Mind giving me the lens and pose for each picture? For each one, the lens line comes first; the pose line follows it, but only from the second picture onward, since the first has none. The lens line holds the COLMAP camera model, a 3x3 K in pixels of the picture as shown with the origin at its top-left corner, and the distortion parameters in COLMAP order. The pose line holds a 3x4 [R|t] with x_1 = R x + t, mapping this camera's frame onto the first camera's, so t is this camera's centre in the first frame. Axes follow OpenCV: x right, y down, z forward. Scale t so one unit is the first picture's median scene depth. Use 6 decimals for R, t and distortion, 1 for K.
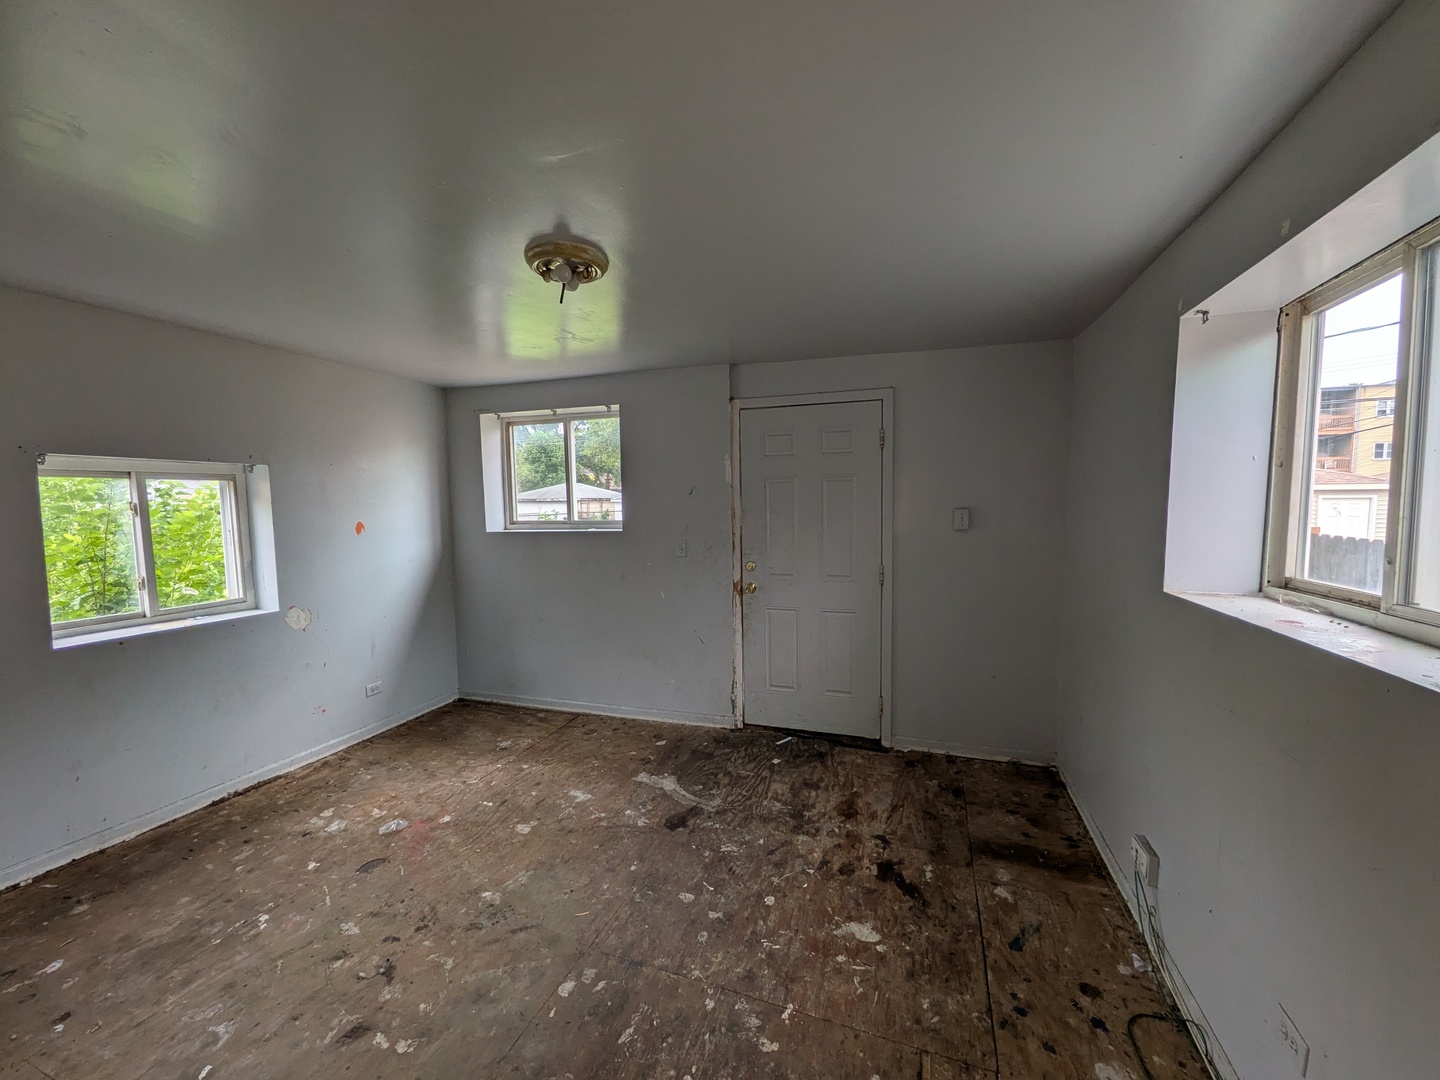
lens RADIAL K [[570.7, 0, 718.4], [0, 570.7, 540.4], [0, 0, 1]] dist [0.003393, 0.000060]
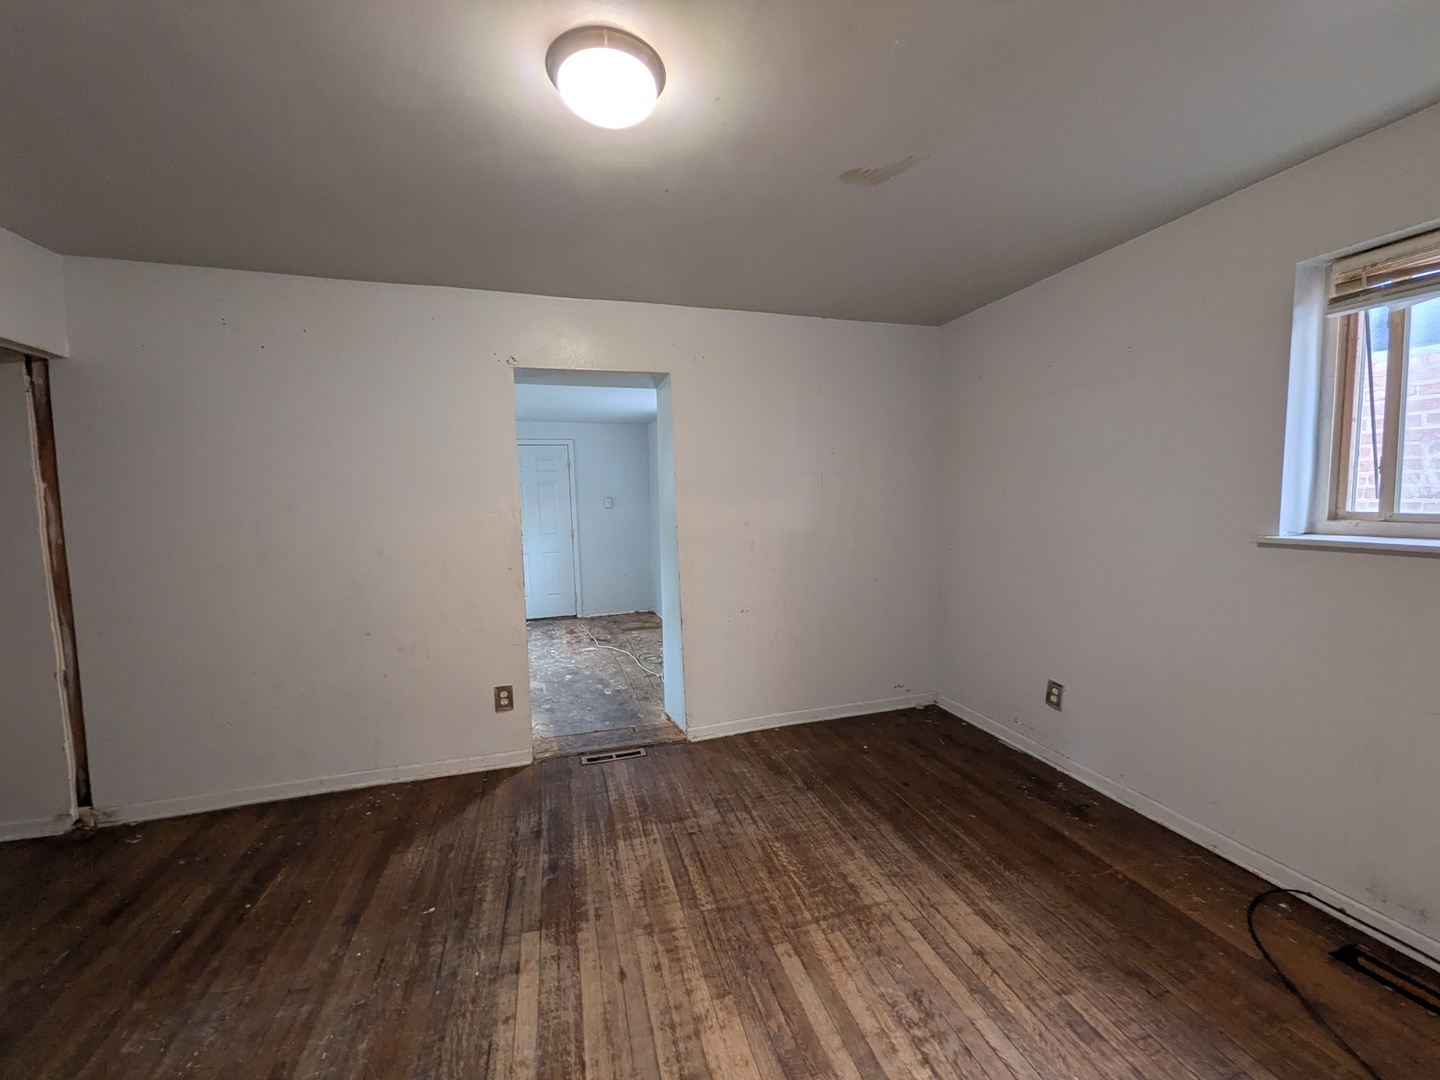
lens RADIAL K [[570.7, 0, 716.0], [0, 570.7, 536.7], [0, 0, 1]] dist [0.003393, 0.000060]
pose [[0.808102, -0.056687, 0.586308, -0.514383], [0.063137, 0.997960, 0.009467, 0.096057], [-0.585649, 0.029368, 0.810033, -0.979414]]
